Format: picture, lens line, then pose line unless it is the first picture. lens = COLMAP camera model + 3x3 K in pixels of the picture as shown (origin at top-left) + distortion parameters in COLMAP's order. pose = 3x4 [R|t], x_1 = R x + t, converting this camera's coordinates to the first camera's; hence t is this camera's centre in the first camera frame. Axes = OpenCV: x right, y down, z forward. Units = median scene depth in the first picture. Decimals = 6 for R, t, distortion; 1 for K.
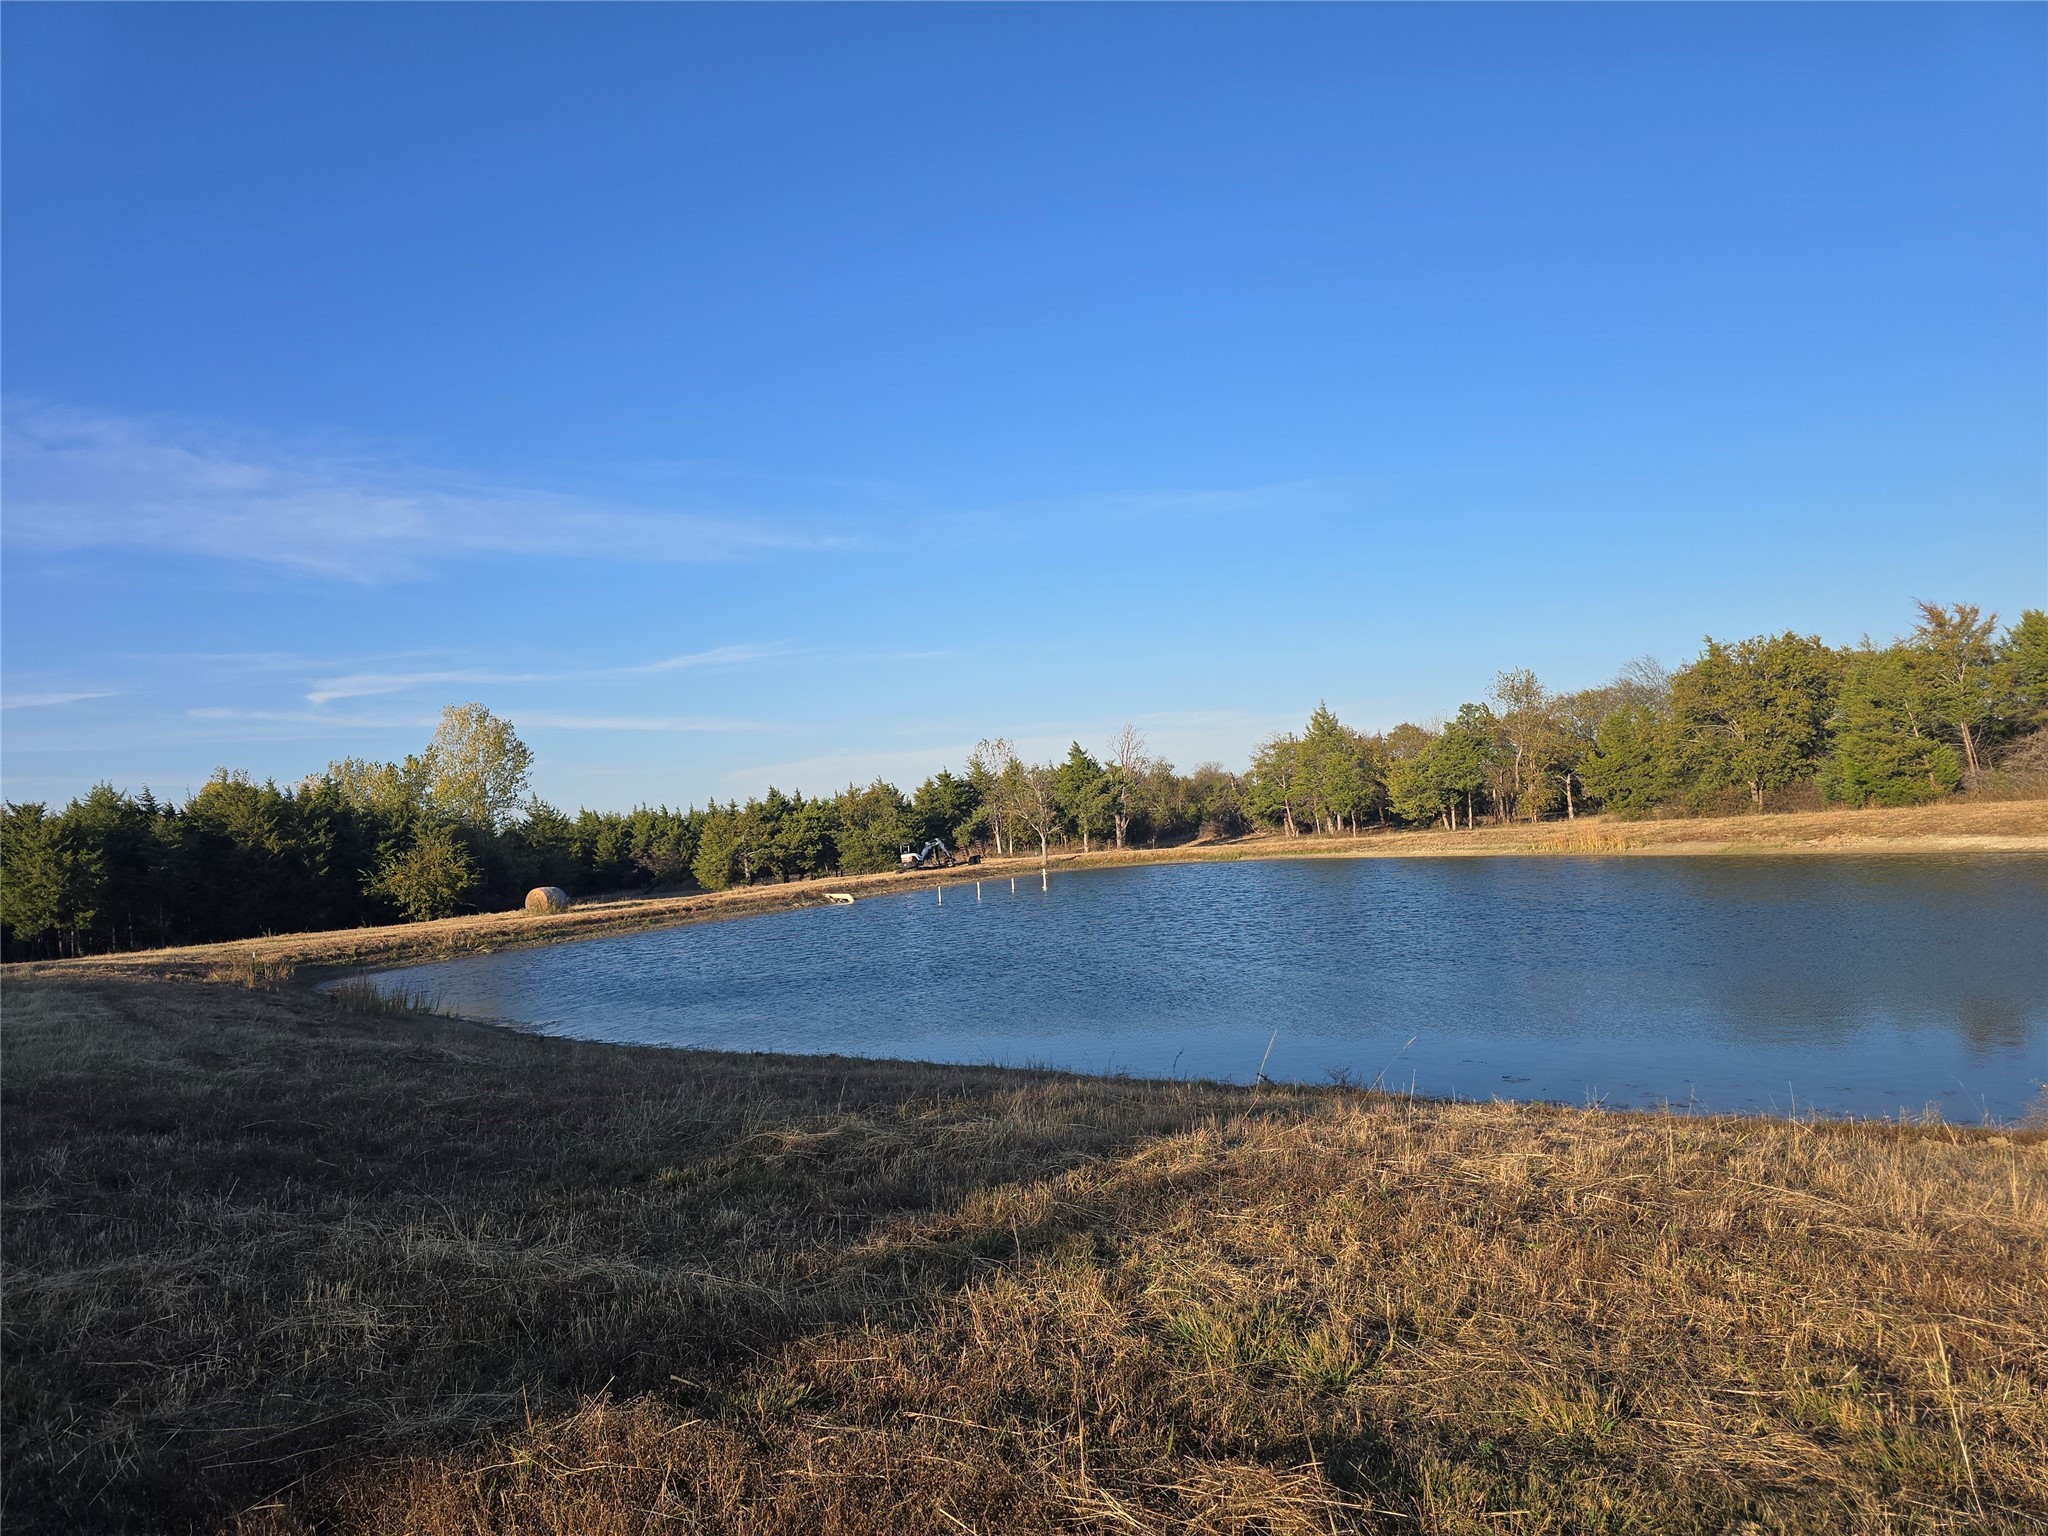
lens RADIAL K [[1385.1, 0, 1018.6], [0, 1385.1, 716.7], [0, 0, 1]] dist [0.071998, -0.065559]
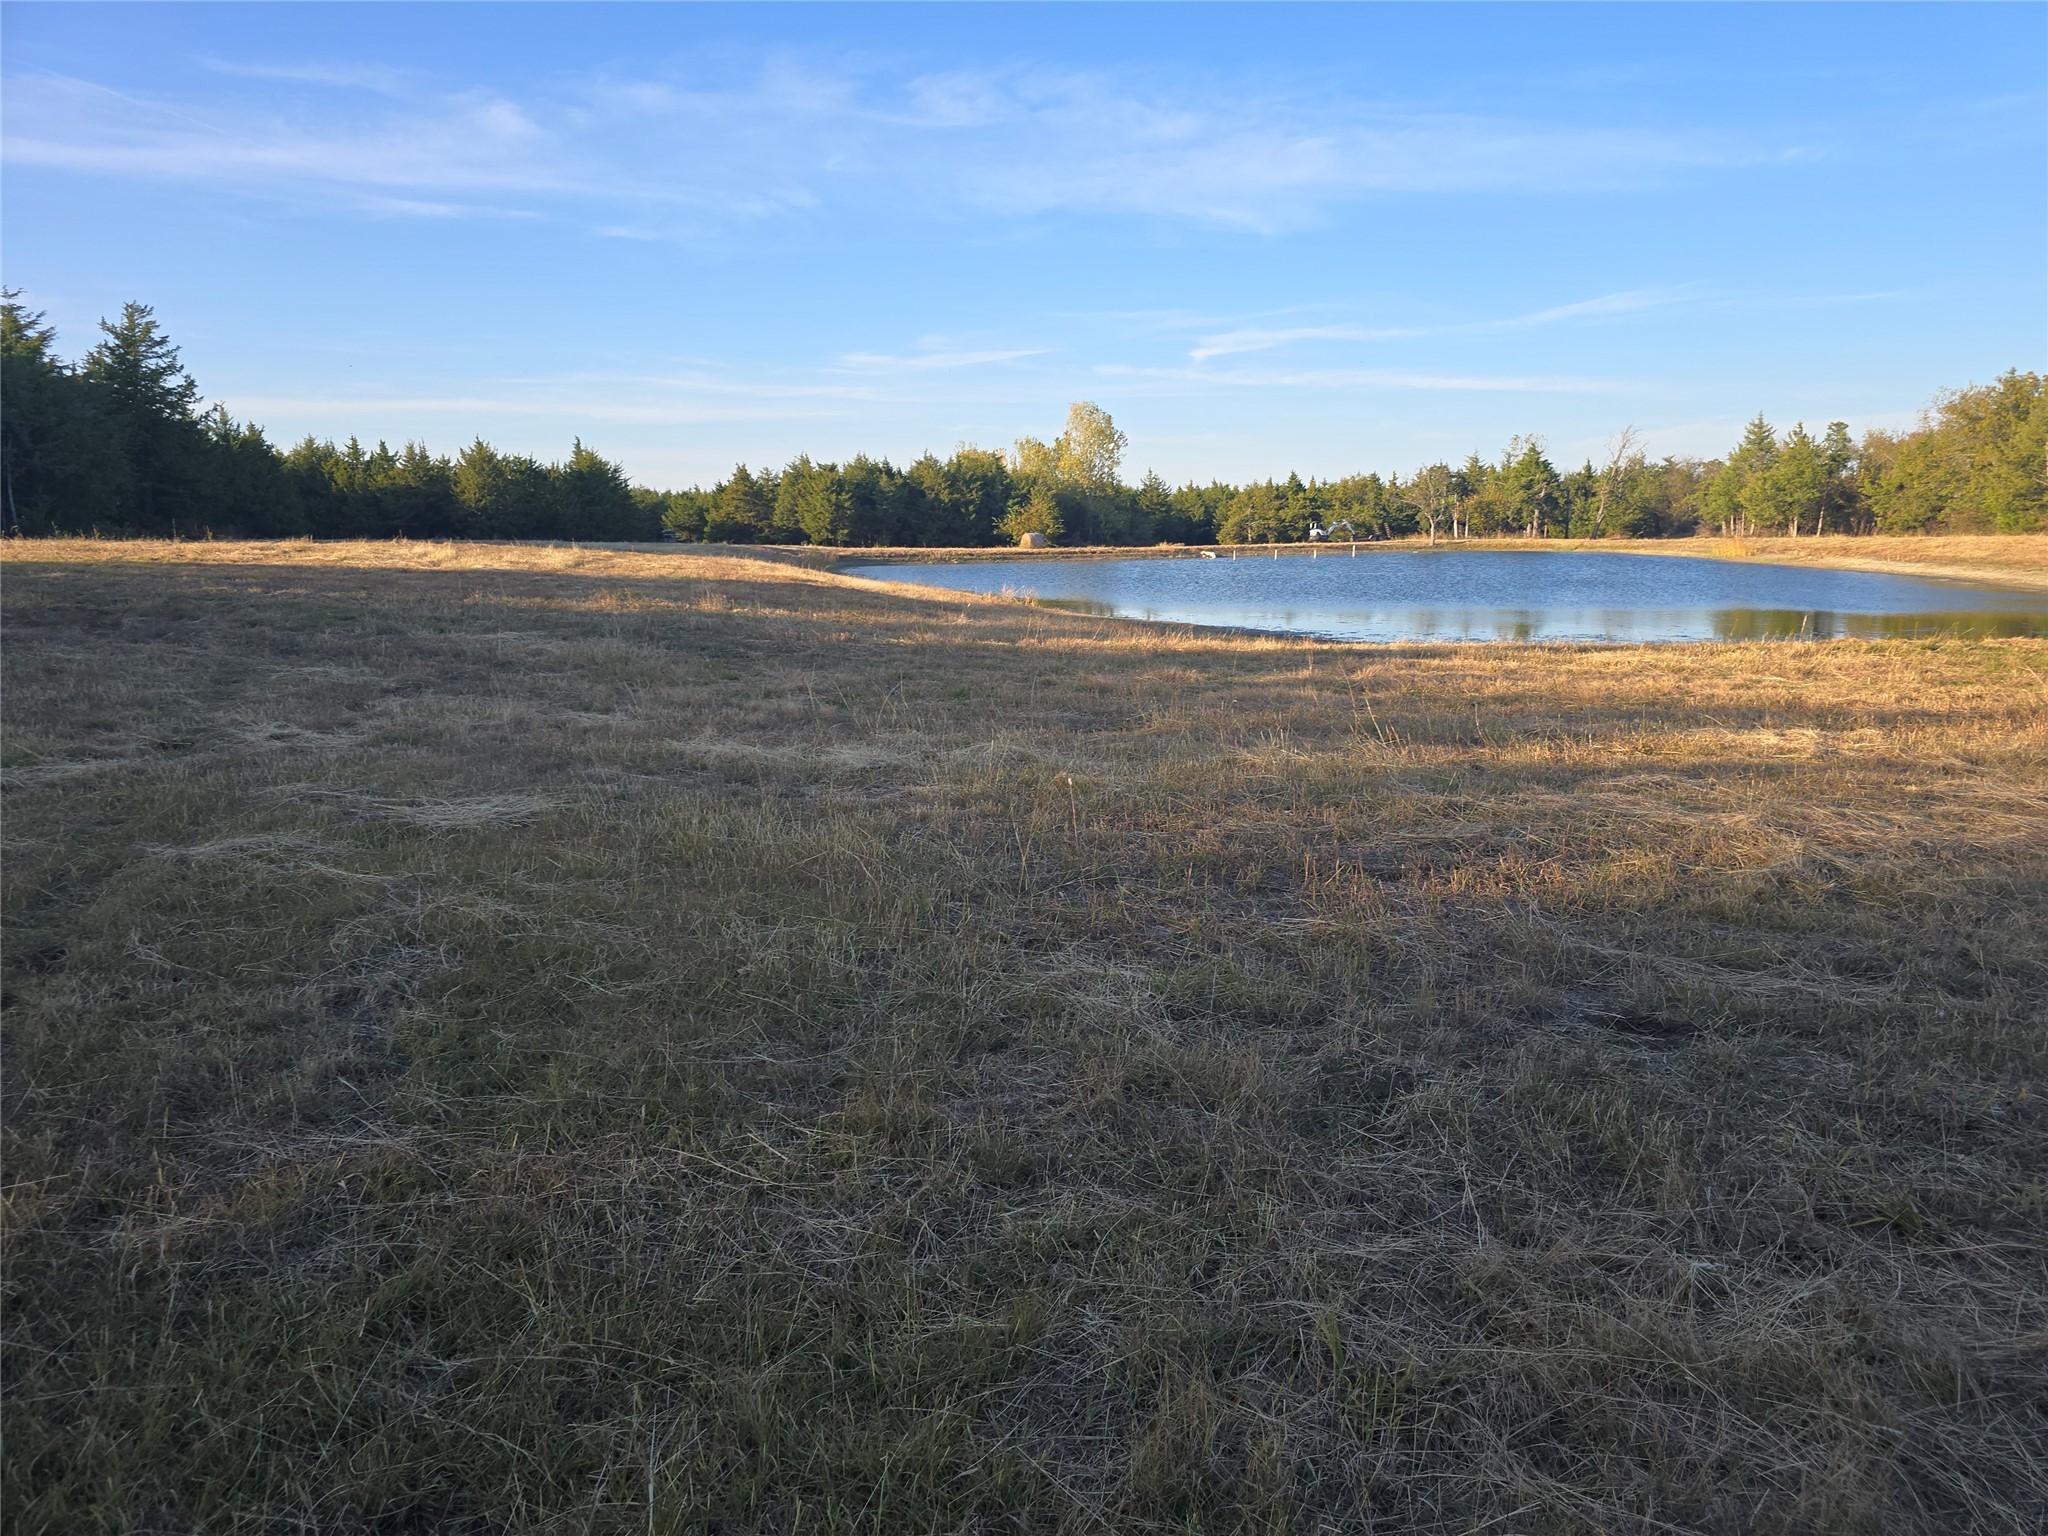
lens RADIAL K [[1385.1, 0, 1066.9], [0, 1385.1, 767.4], [0, 0, 1]] dist [0.071998, -0.065559]
pose [[0.849652, 0.153275, -0.504577, 0.434552], [-0.011535, 0.962001, 0.272803, -0.046368], [0.527217, -0.225968, 0.819134, -0.298470]]
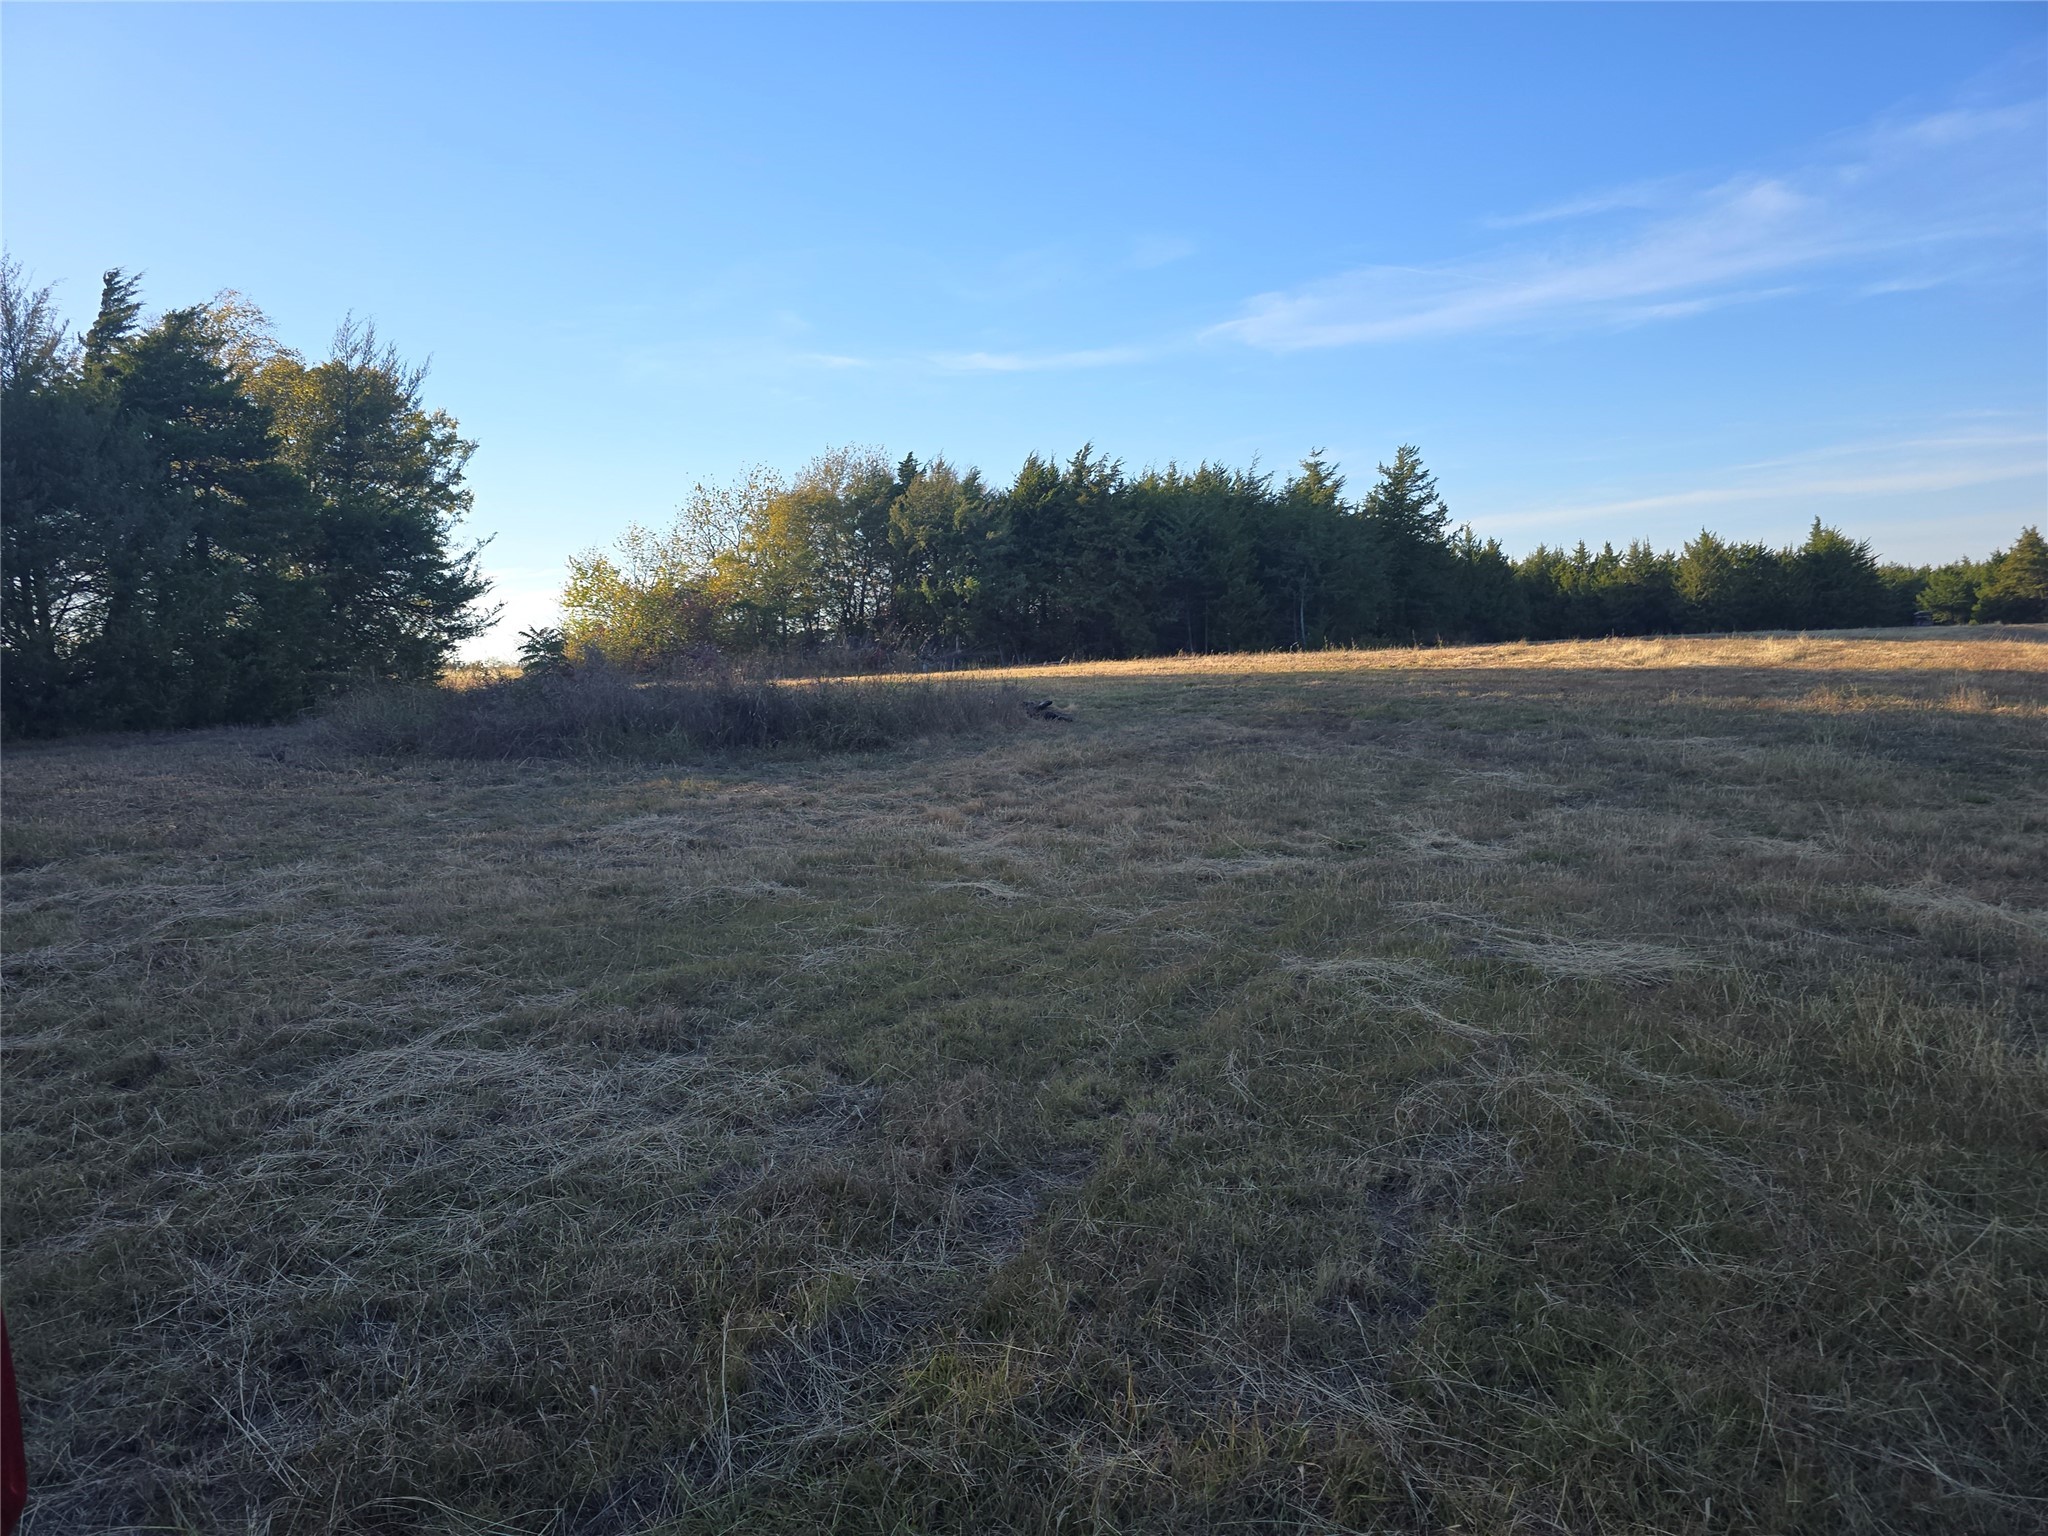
lens RADIAL K [[1385.1, 0, 1019.5], [0, 1385.1, 781.5], [0, 0, 1]] dist [0.071998, -0.065559]
pose [[0.176889, 0.148054, -0.973031, 0.423867], [0.118205, 0.978270, 0.170340, -0.045385], [0.977107, -0.145148, 0.155545, -0.284655]]
